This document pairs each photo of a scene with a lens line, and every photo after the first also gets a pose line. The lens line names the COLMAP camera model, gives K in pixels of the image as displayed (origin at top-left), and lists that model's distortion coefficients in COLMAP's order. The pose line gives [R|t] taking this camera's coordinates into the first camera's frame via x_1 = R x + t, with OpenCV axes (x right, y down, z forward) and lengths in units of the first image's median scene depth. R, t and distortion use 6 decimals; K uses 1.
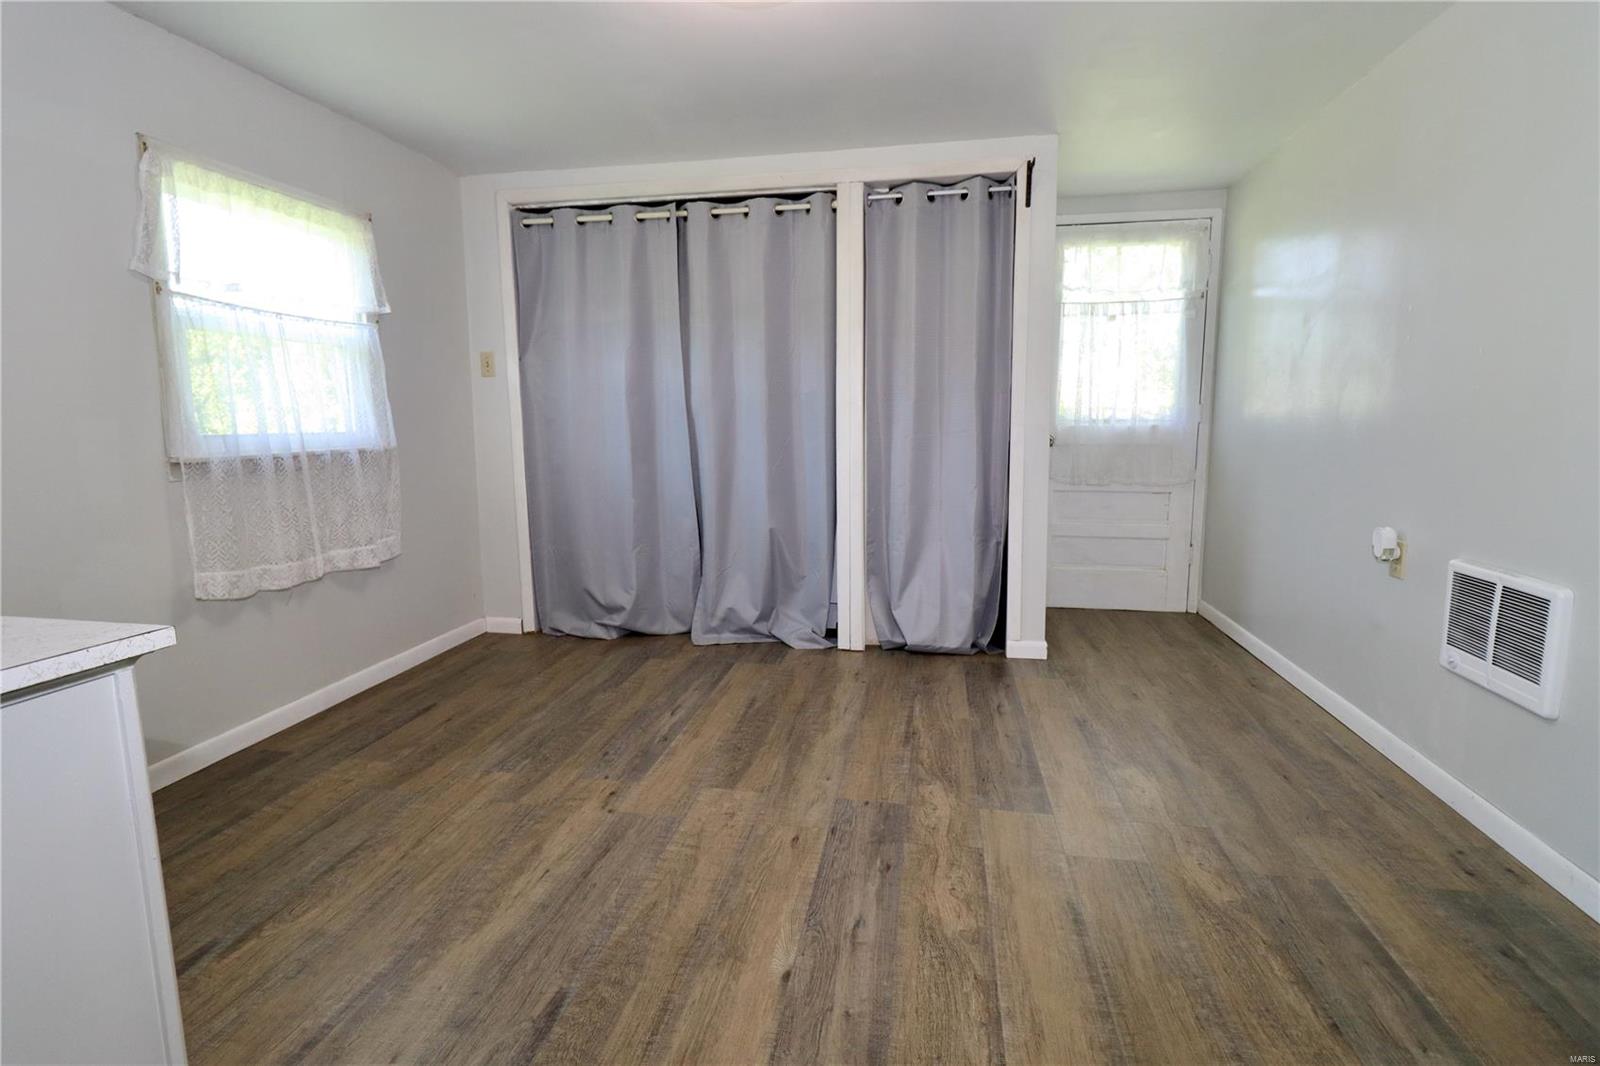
lens RADIAL K [[743.1, 0, 796.7], [0, 743.1, 530.1], [0, 0, 1]] dist [0.001018, -0.014206]
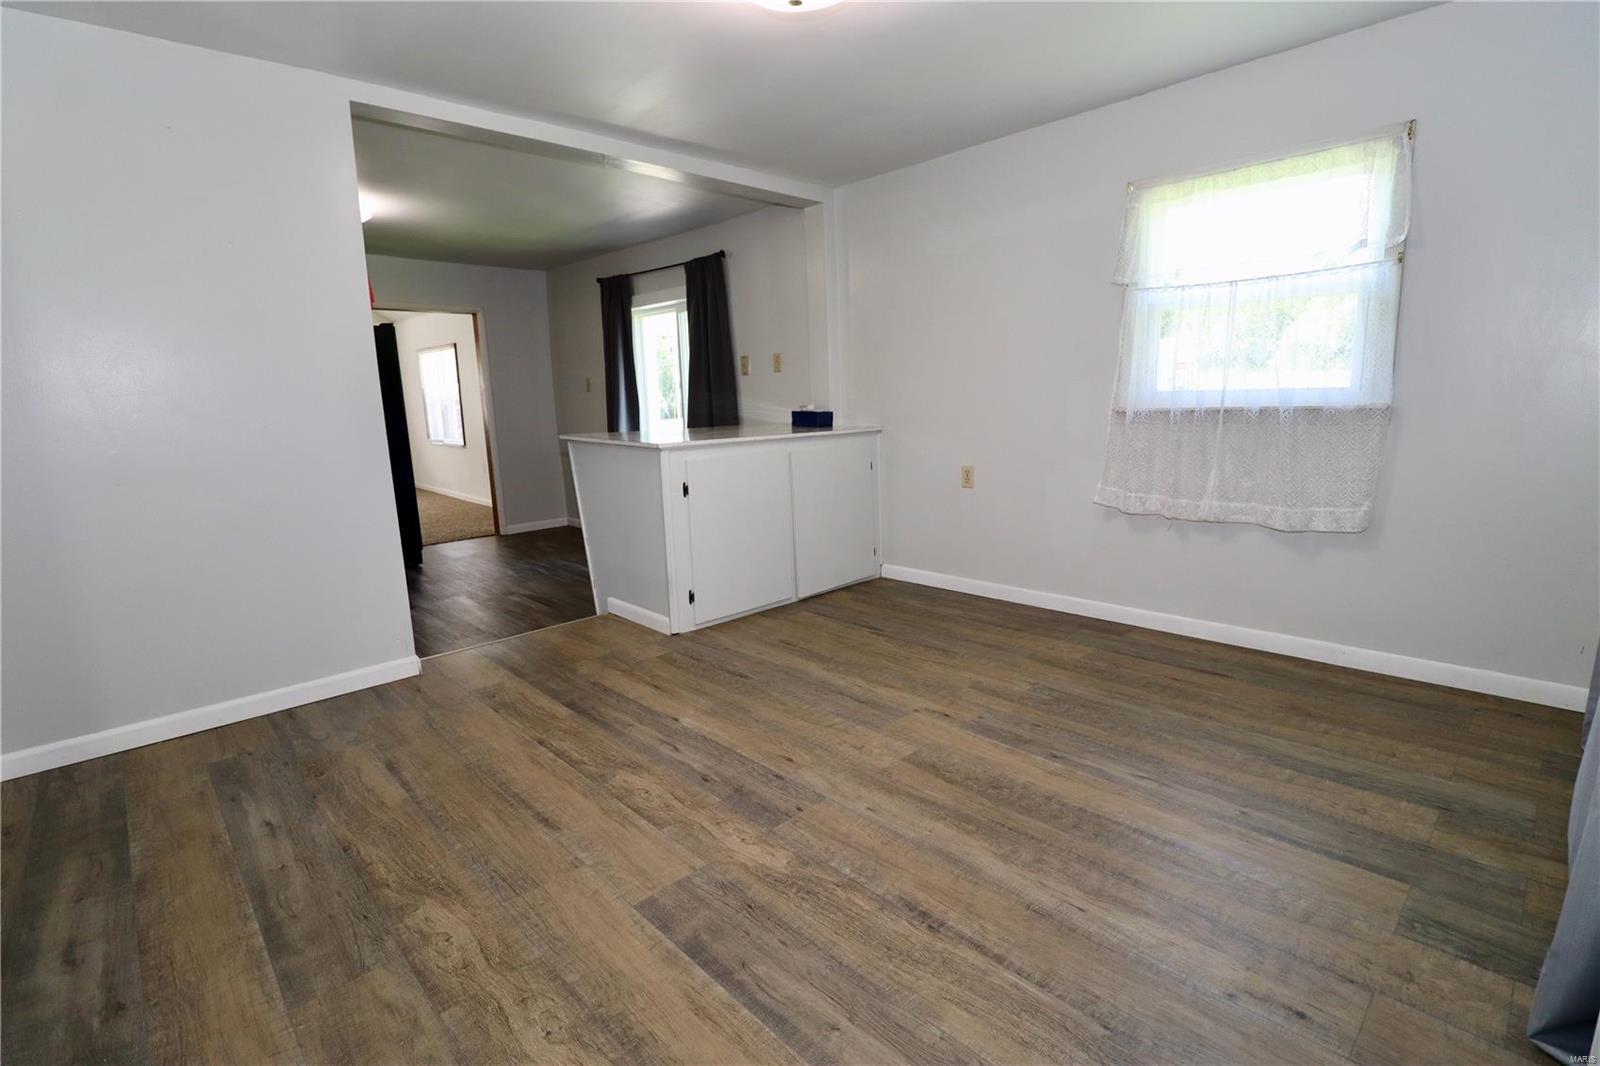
lens RADIAL K [[726.8, 0, 841.7], [0, 726.8, 562.8], [0, 0, 1]] dist [0.001224, -0.012161]
pose [[-0.540183, 0.211853, -0.814445, 0.721255], [-0.090913, 0.947440, 0.306745, -0.207658], [0.836622, 0.239742, -0.492531, 1.369838]]
